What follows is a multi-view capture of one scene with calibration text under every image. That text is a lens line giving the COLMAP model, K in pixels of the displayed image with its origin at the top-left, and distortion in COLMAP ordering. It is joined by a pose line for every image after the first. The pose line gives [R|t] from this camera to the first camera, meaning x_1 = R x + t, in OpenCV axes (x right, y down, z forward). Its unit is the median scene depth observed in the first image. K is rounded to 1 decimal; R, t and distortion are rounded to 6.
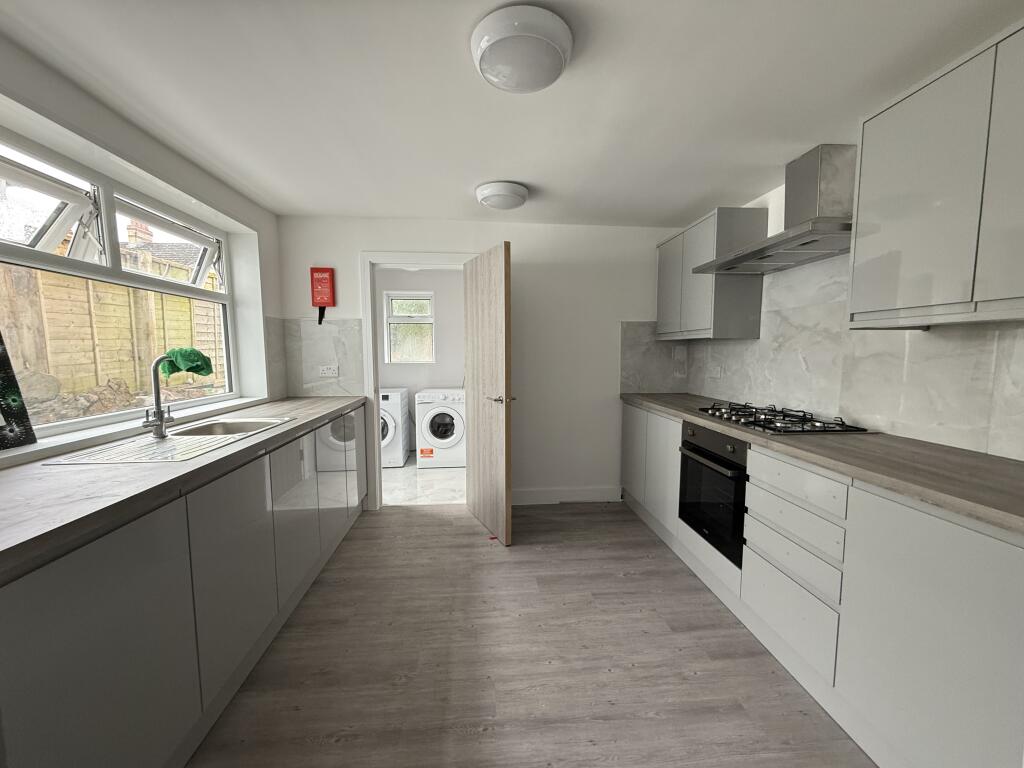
lens RADIAL K [[412.2, 0, 511.8], [0, 412.2, 386.7], [0, 0, 1]] dist [0.000497, 0.000027]
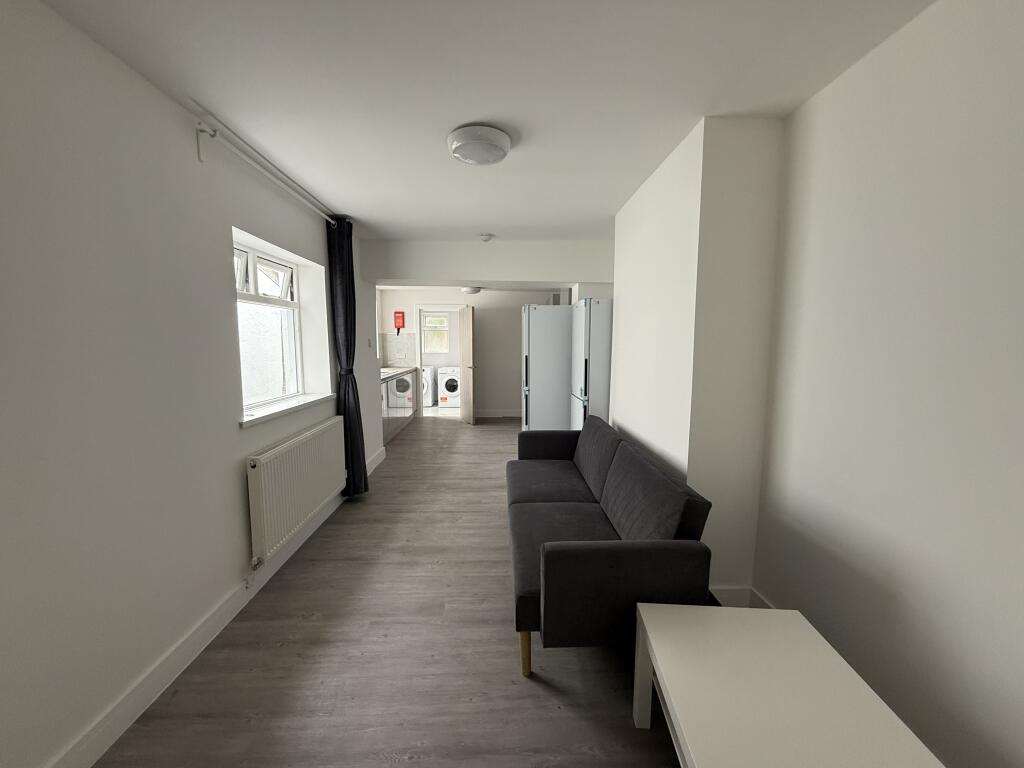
lens RADIAL K [[412.2, 0, 508.9], [0, 412.2, 386.5], [0, 0, 1]] dist [0.000497, 0.000027]
pose [[0.997973, 0.012647, -0.062368, 0.223215], [-0.011423, 0.999736, 0.019941, 0.059461], [0.062604, -0.019189, 0.997854, -0.926273]]
